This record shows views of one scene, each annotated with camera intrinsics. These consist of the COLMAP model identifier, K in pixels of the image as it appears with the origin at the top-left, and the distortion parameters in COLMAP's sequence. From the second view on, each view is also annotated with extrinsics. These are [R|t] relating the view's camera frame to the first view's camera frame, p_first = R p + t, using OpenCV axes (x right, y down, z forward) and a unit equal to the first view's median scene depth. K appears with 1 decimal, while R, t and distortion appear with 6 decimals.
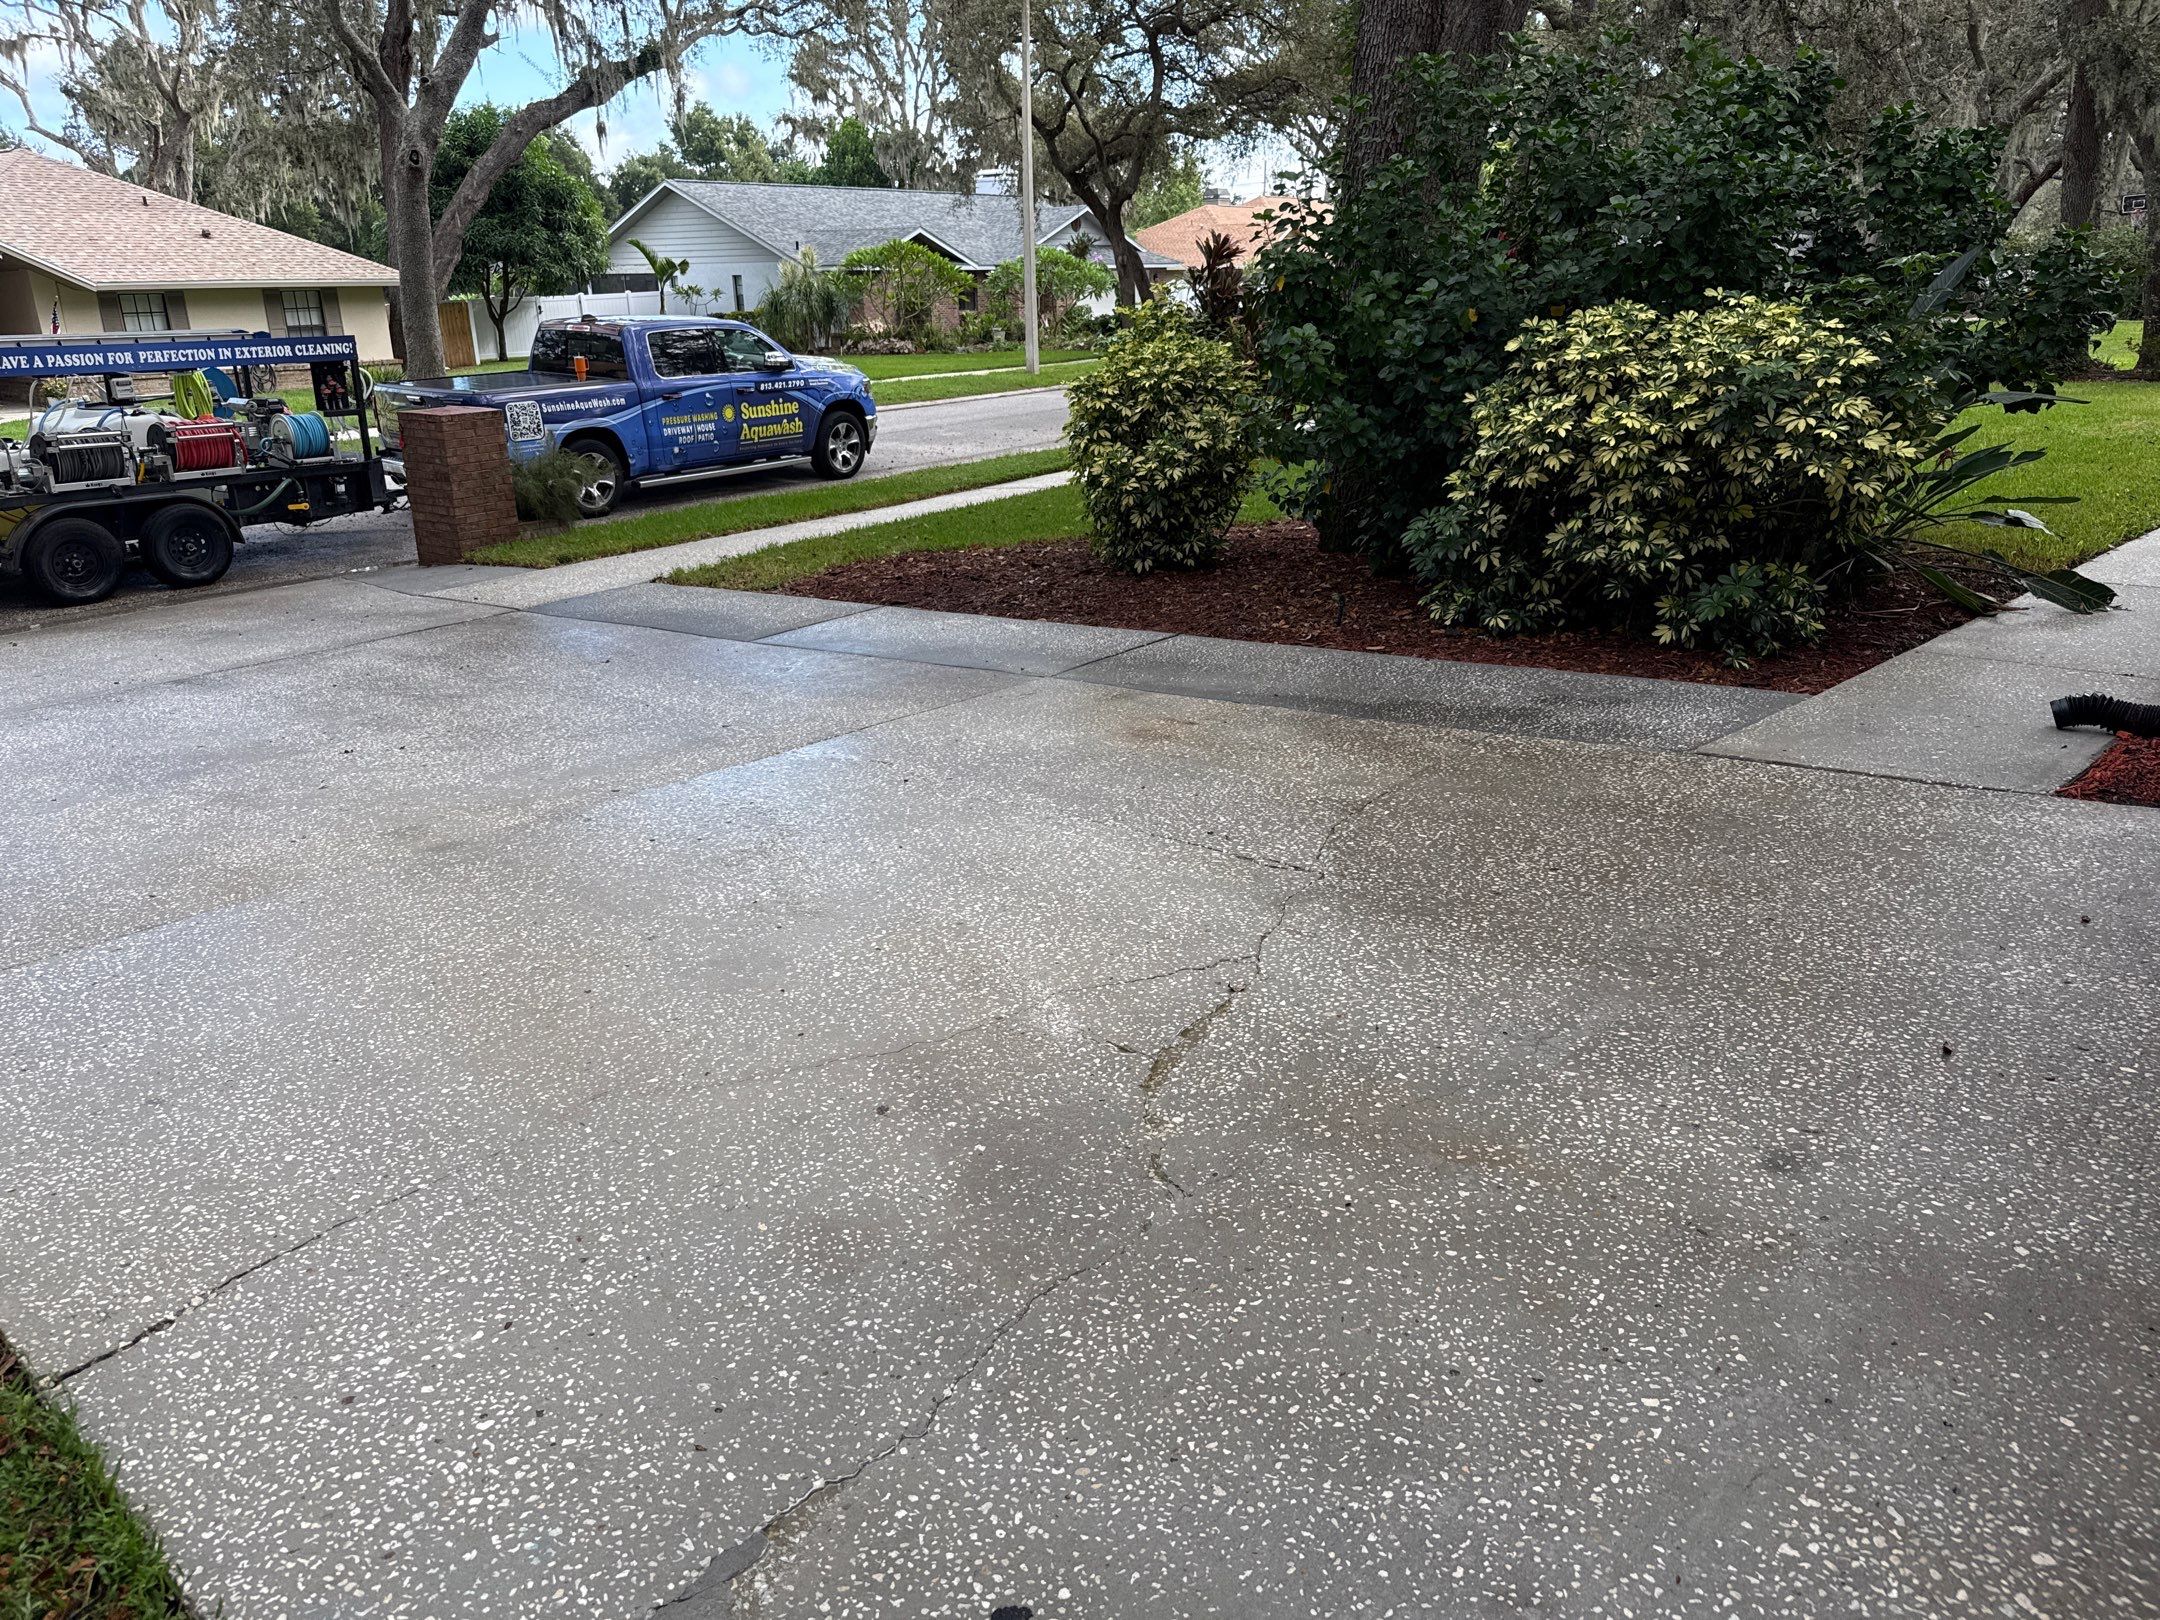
lens RADIAL K [[1501.8, 0, 1060.4], [0, 1501.8, 830.3], [0, 0, 1]] dist [0.033145, -0.034521]
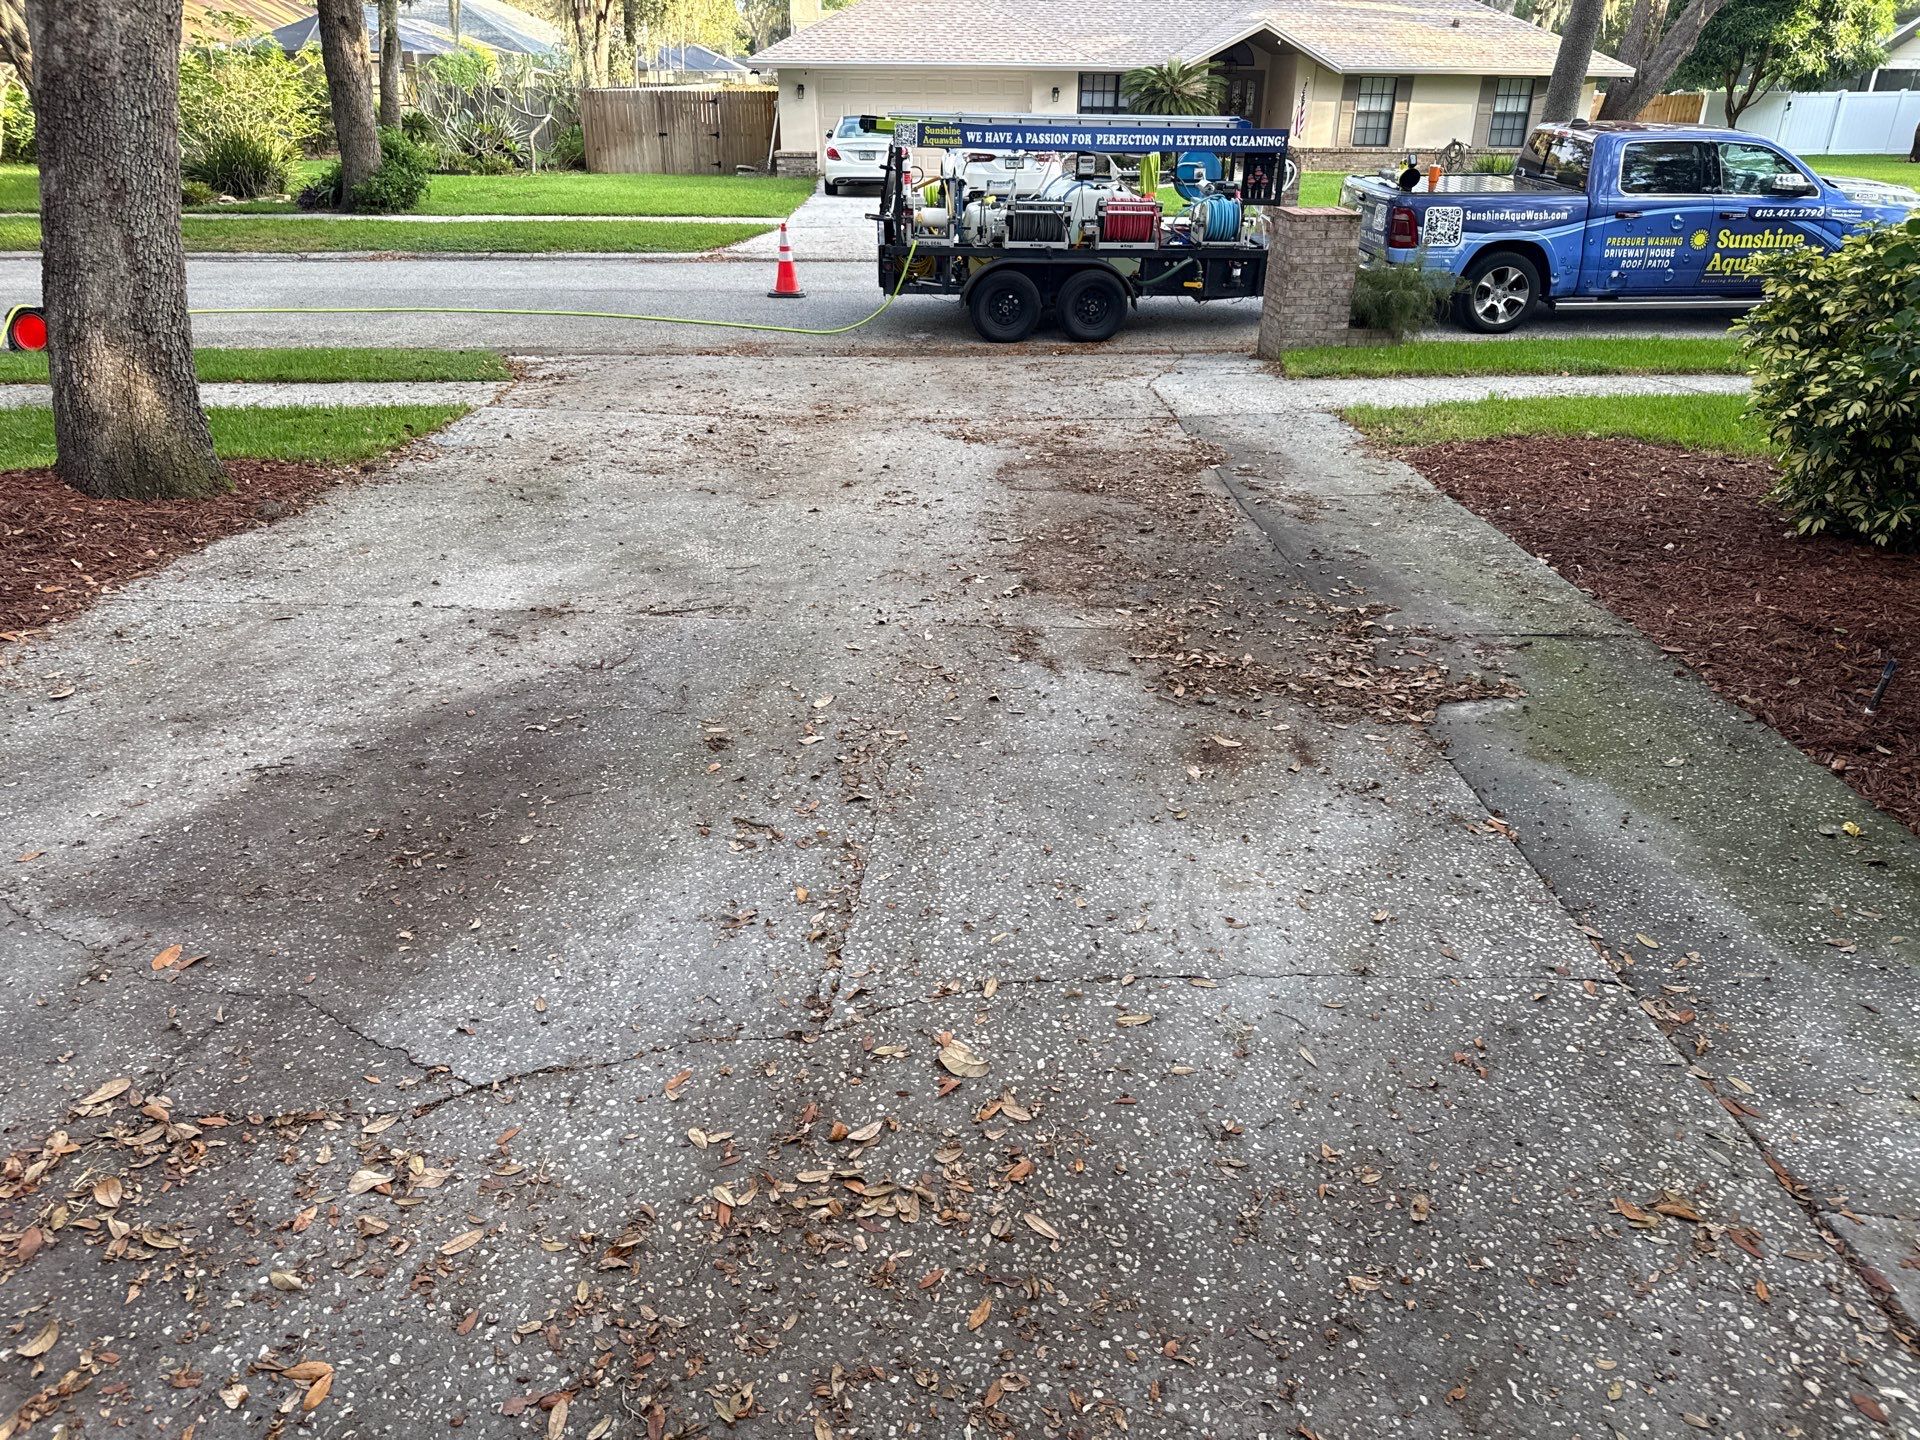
lens RADIAL K [[1320.1, 0, 964.3], [0, 1320.1, 745.2], [0, 0, 1]] dist [0.035781, -0.037448]
pose [[0.639595, 0.370577, -0.673491, 0.218760], [-0.284915, 0.928009, 0.240045, -0.098600], [0.713961, 0.038356, 0.699134, 0.230671]]
